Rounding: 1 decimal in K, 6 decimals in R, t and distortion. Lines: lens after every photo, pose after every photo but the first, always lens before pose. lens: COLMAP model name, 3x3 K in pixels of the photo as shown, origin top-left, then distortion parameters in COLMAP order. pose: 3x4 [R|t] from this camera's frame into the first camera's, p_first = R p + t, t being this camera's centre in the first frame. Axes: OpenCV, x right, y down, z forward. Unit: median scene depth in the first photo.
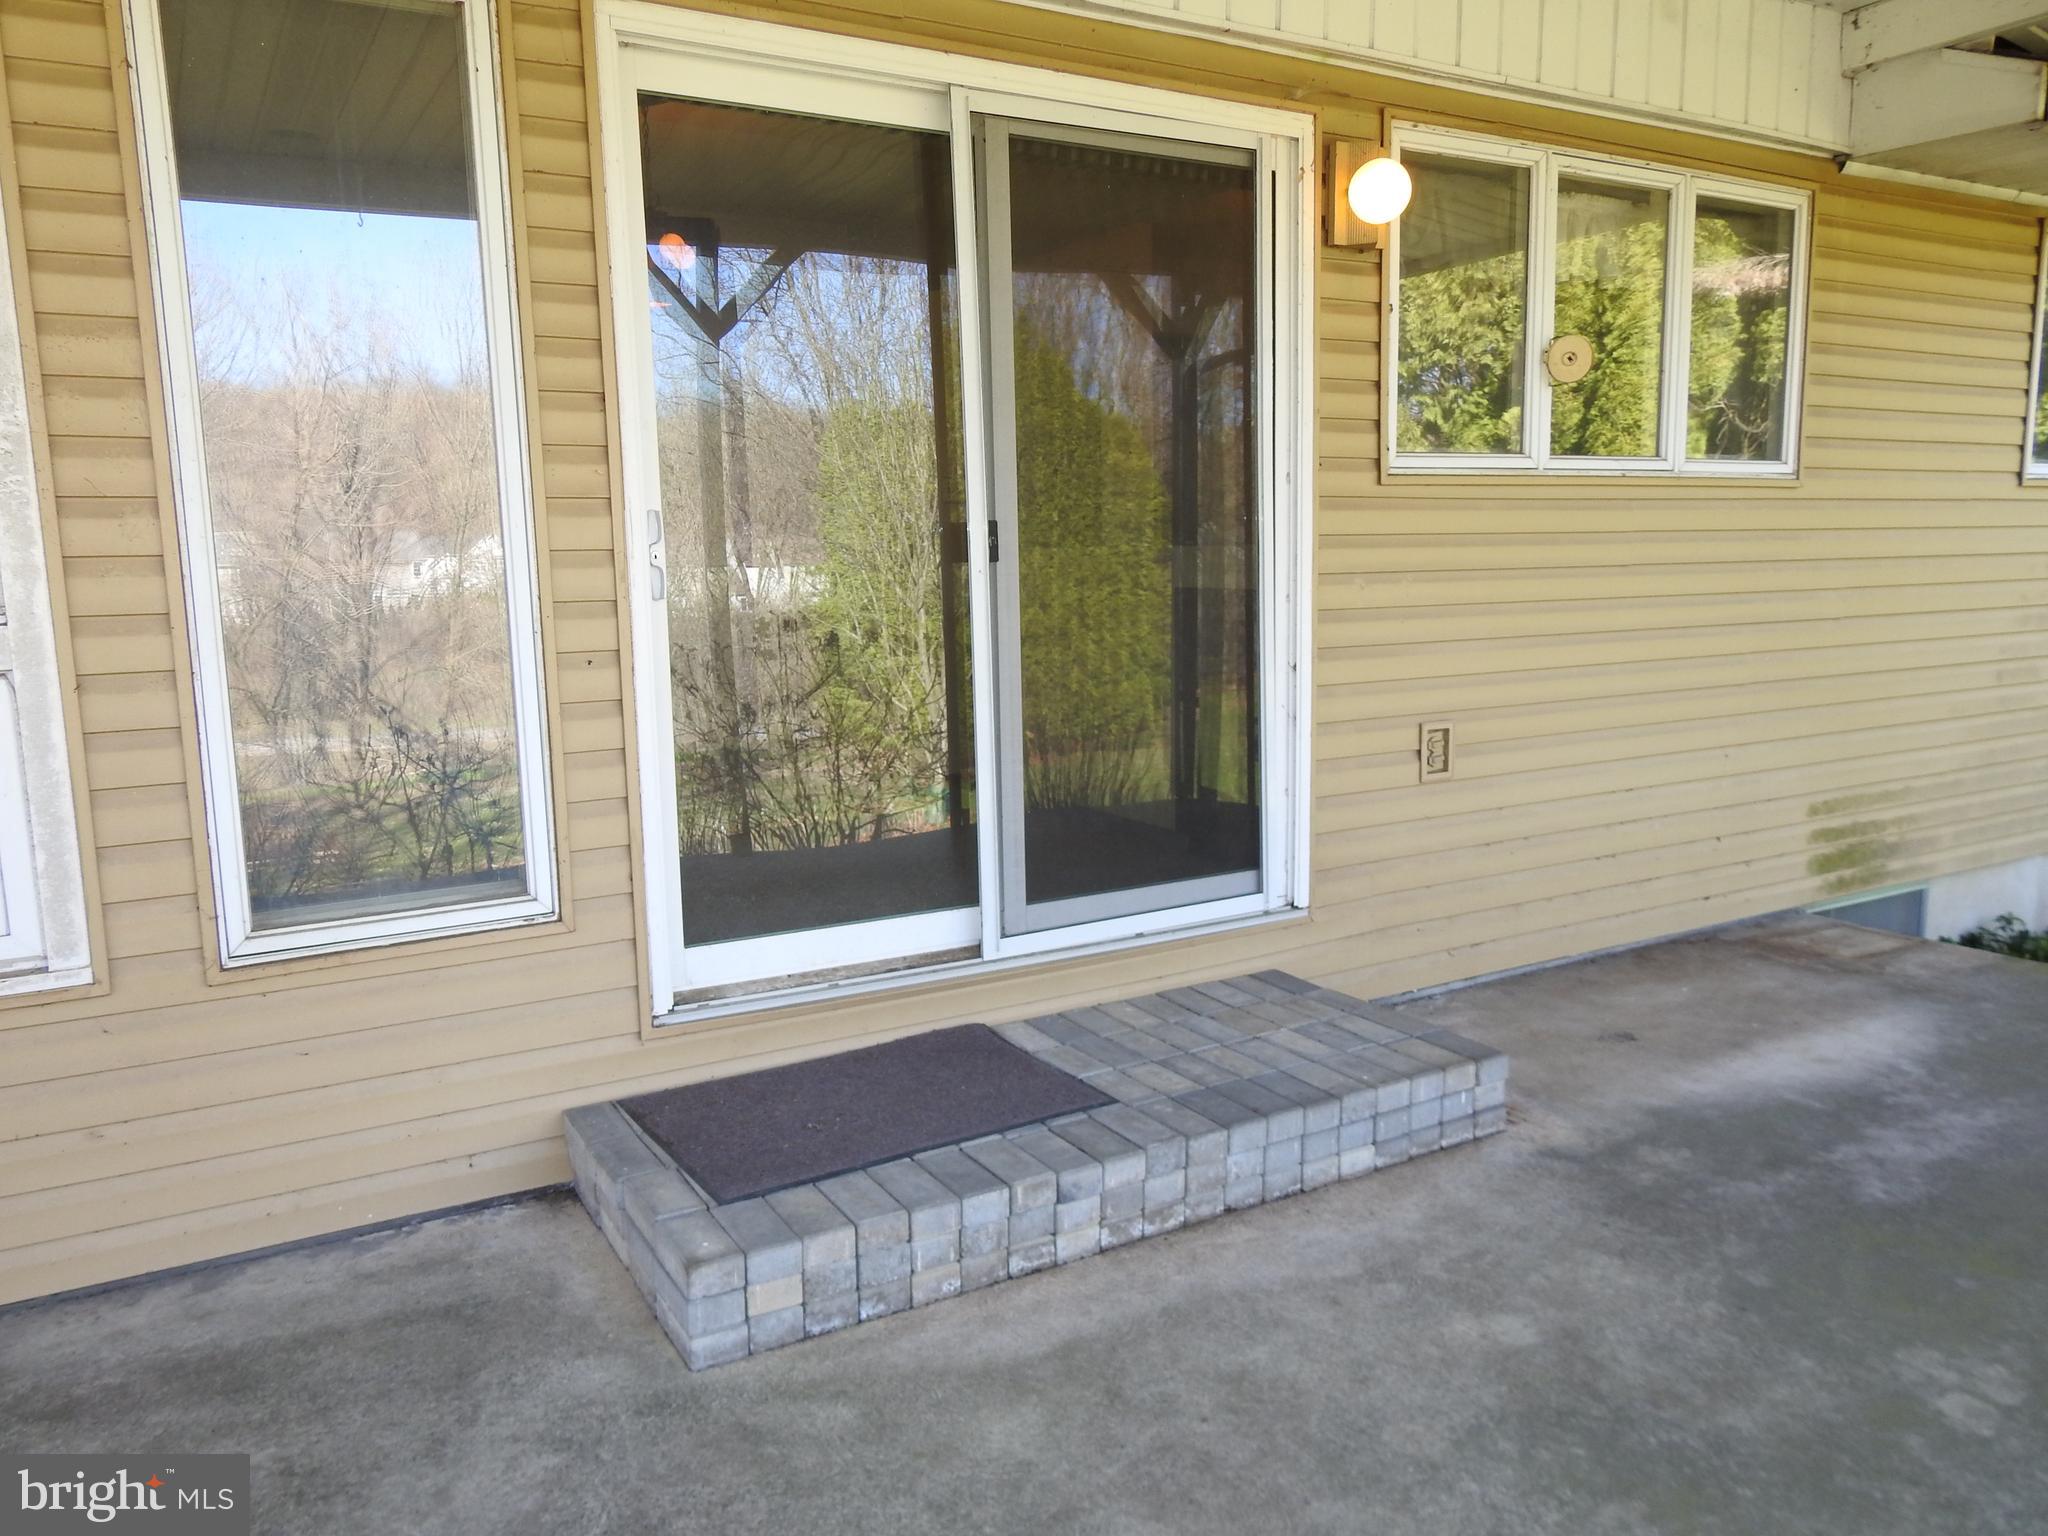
lens RADIAL K [[1454.3, 0, 1026.2], [0, 1454.3, 771.9], [0, 0, 1]] dist [-0.009084, 0.004180]
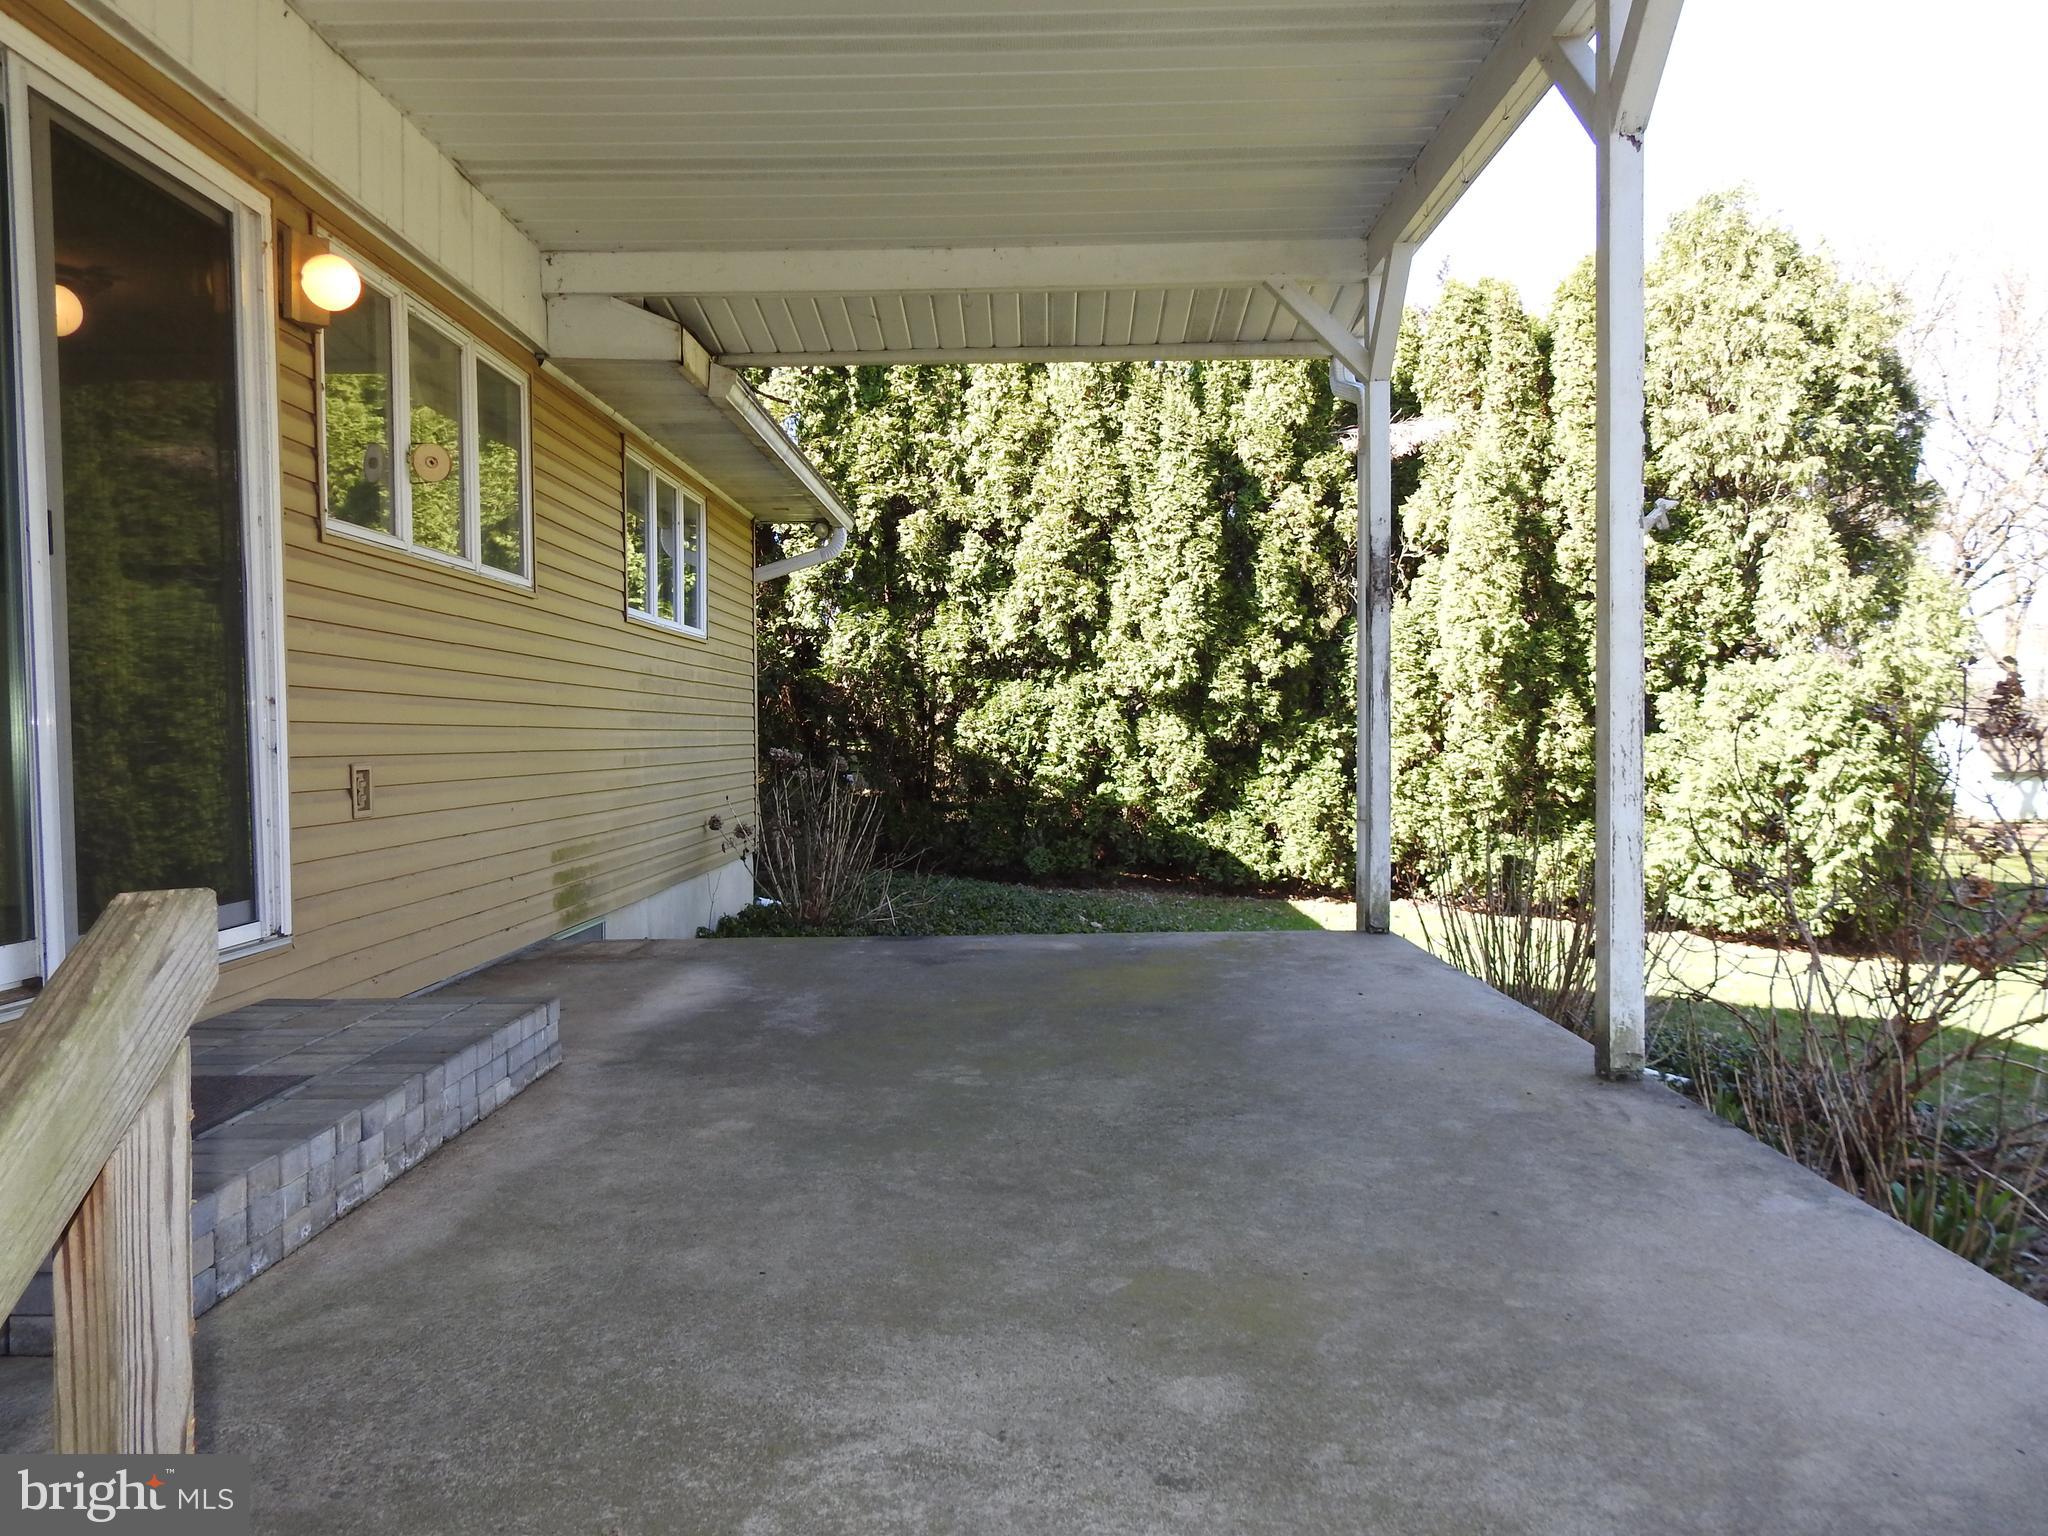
lens RADIAL K [[1454.3, 0, 1026.0], [0, 1454.3, 769.2], [0, 0, 1]] dist [-0.009084, 0.004180]
pose [[0.496255, -0.004803, 0.868164, -0.475414], [0.128388, 0.989396, -0.067914, 0.122977], [-0.858631, 0.145164, 0.491609, 0.032819]]
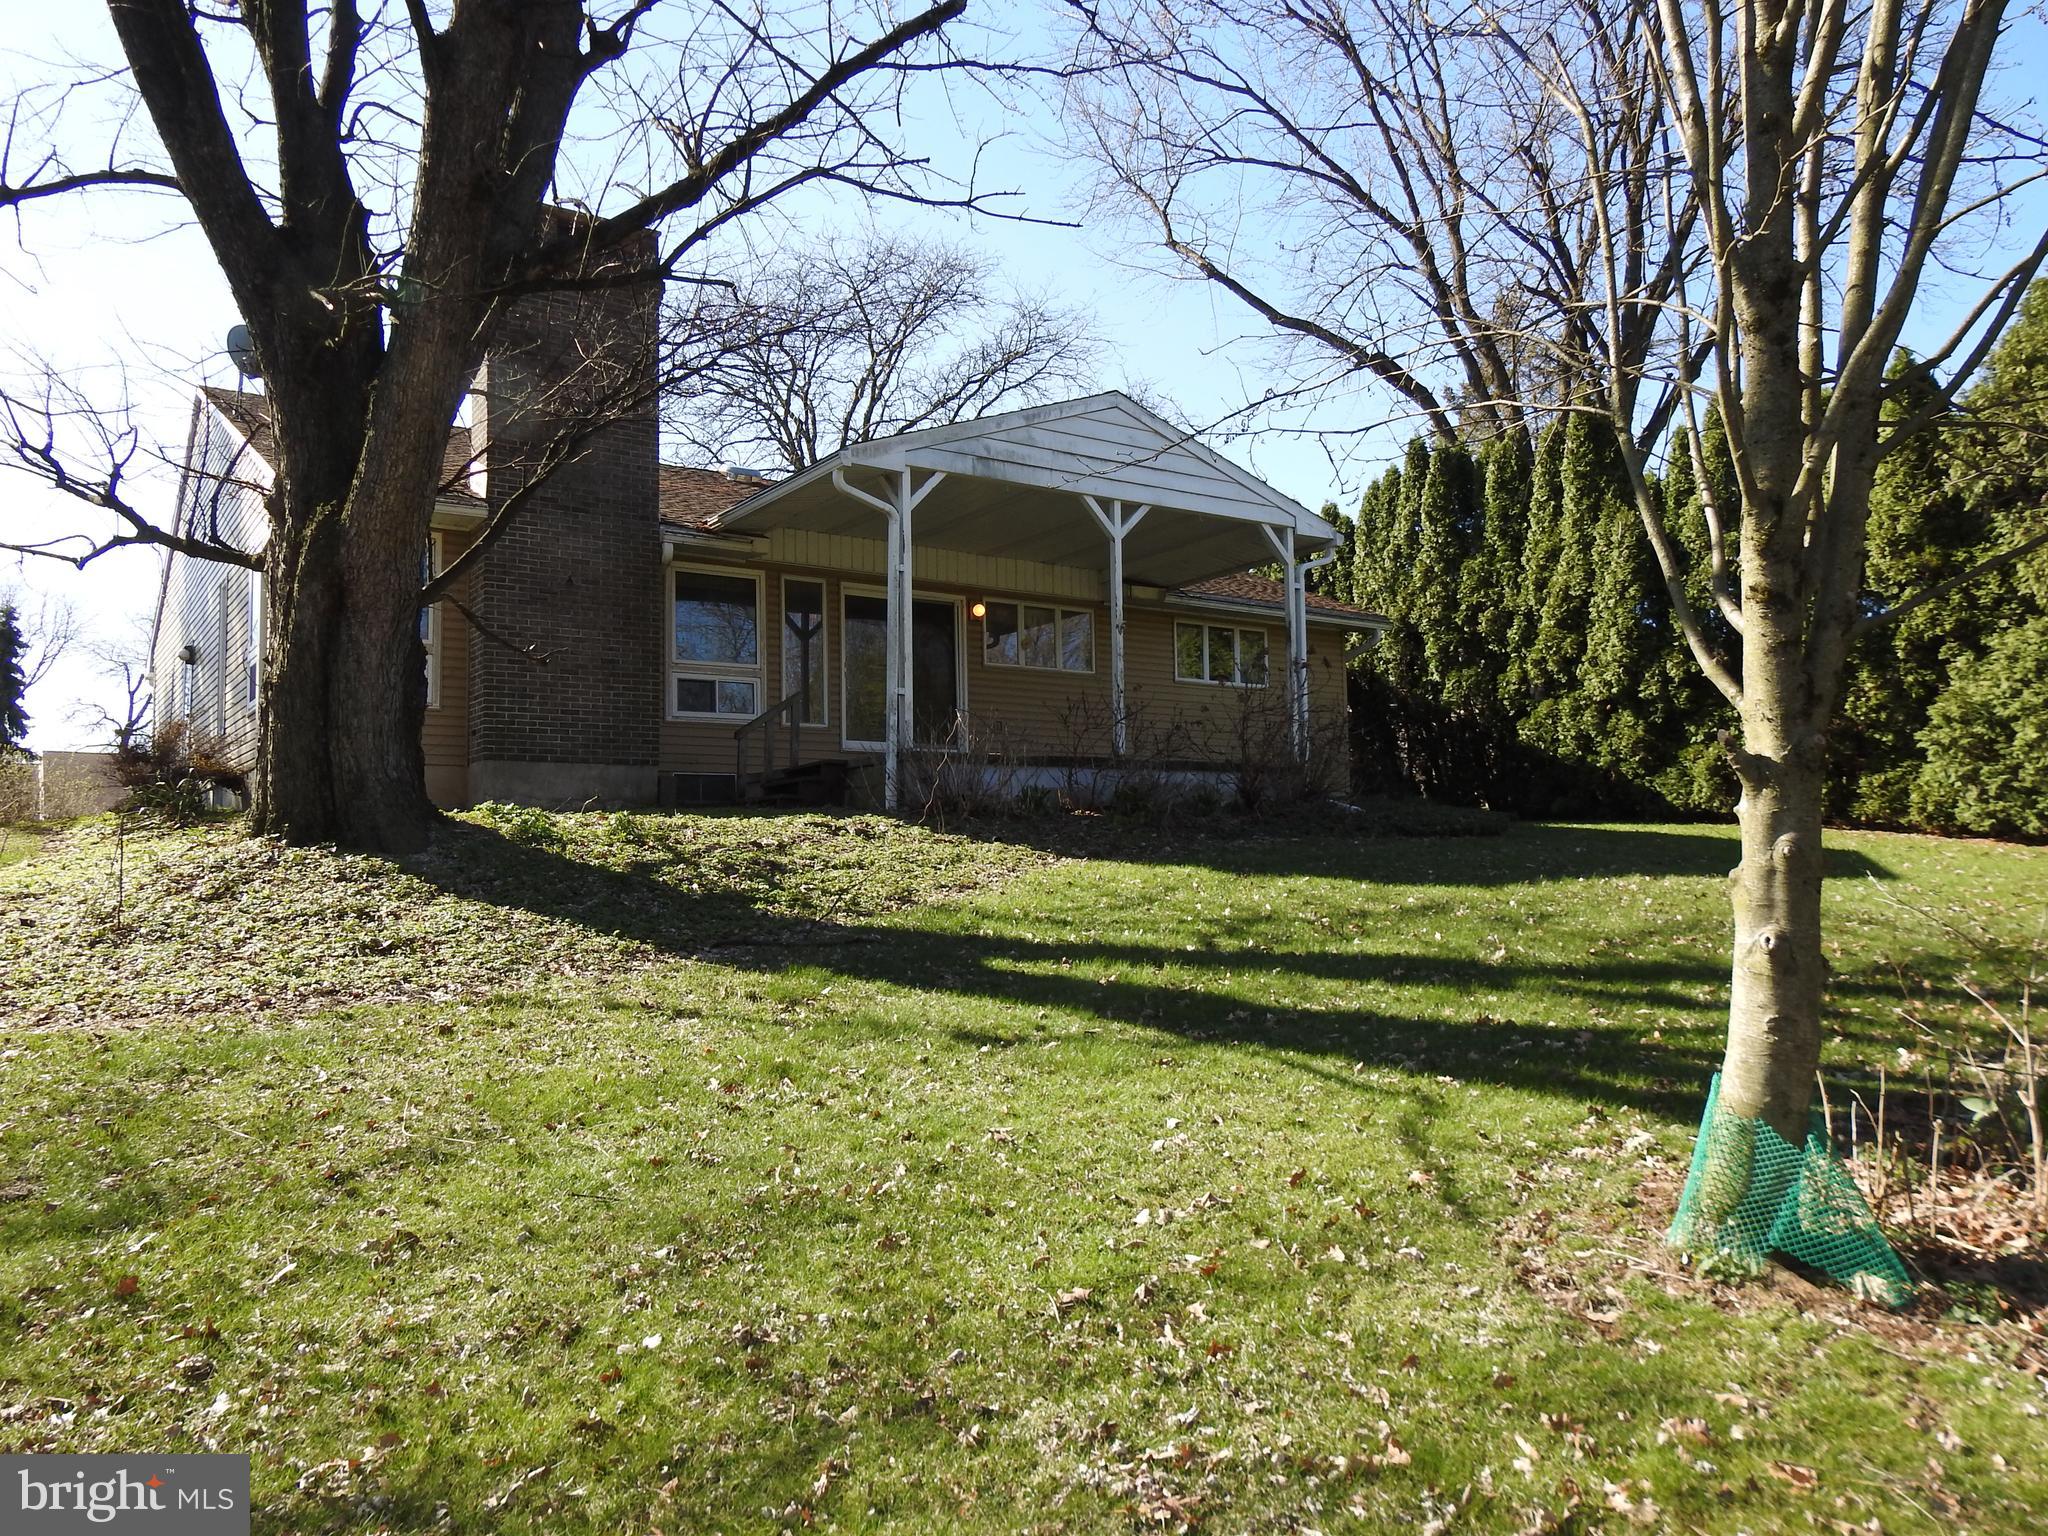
lens RADIAL K [[1454.3, 0, 1023.3], [0, 1454.3, 771.7], [0, 0, 1]] dist [-0.009084, 0.004180]
pose [[0.992471, 0.010395, 0.122037, -0.229514], [0.017275, 0.974549, -0.223508, 1.324810], [-0.121255, 0.223933, 0.967032, -3.917738]]
